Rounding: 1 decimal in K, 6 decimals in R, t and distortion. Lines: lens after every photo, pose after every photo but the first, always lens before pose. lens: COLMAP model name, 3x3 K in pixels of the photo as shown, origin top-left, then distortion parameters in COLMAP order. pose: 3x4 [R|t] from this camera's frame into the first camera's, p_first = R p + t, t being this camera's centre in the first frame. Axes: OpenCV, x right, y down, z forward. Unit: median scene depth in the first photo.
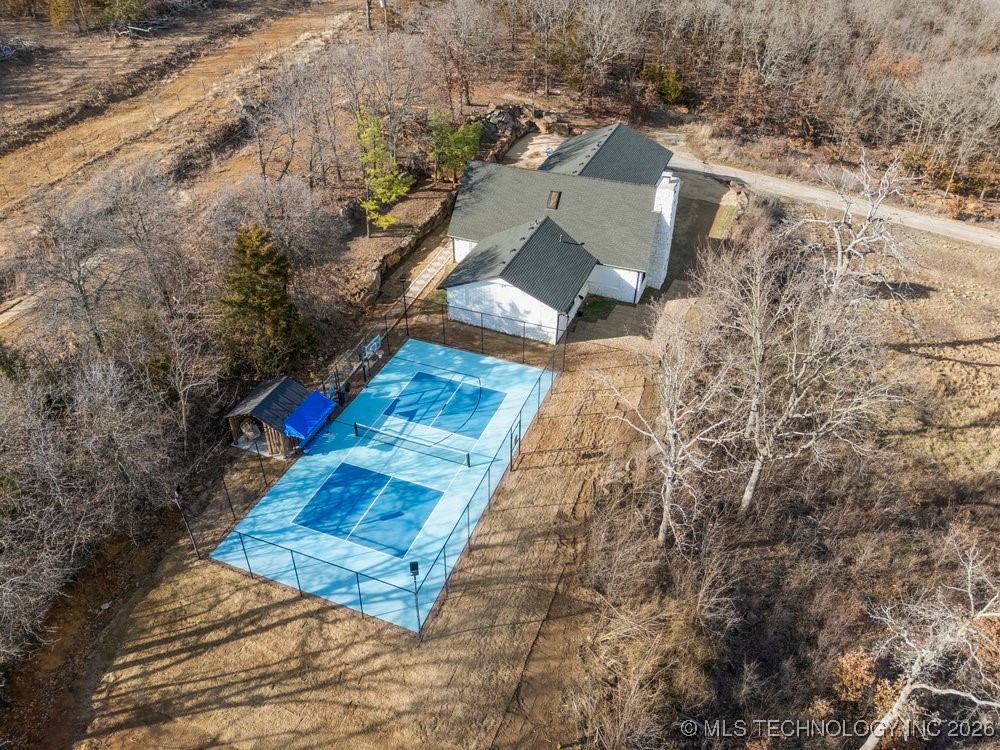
lens RADIAL K [[649.3, 0, 500.0], [0, 649.3, 375.0], [0, 0, 1]] dist [0.072855, -0.166934]
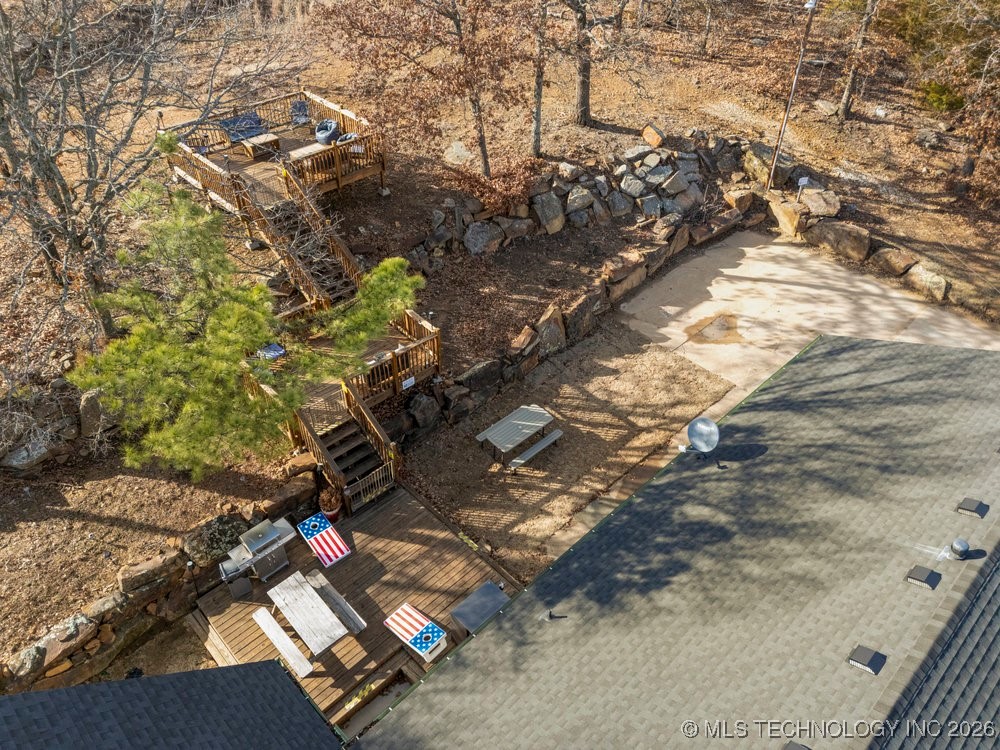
lens RADIAL K [[730.6, 0, 500.0], [0, 730.6, 375.0], [0, 0, 1]] dist [0.095027, -0.073684]
pose [[0.916629, 0.266432, -0.298003, 0.064189], [-0.260301, 0.963608, 0.060860, -0.287941], [0.303373, 0.021784, 0.952623, 0.596194]]
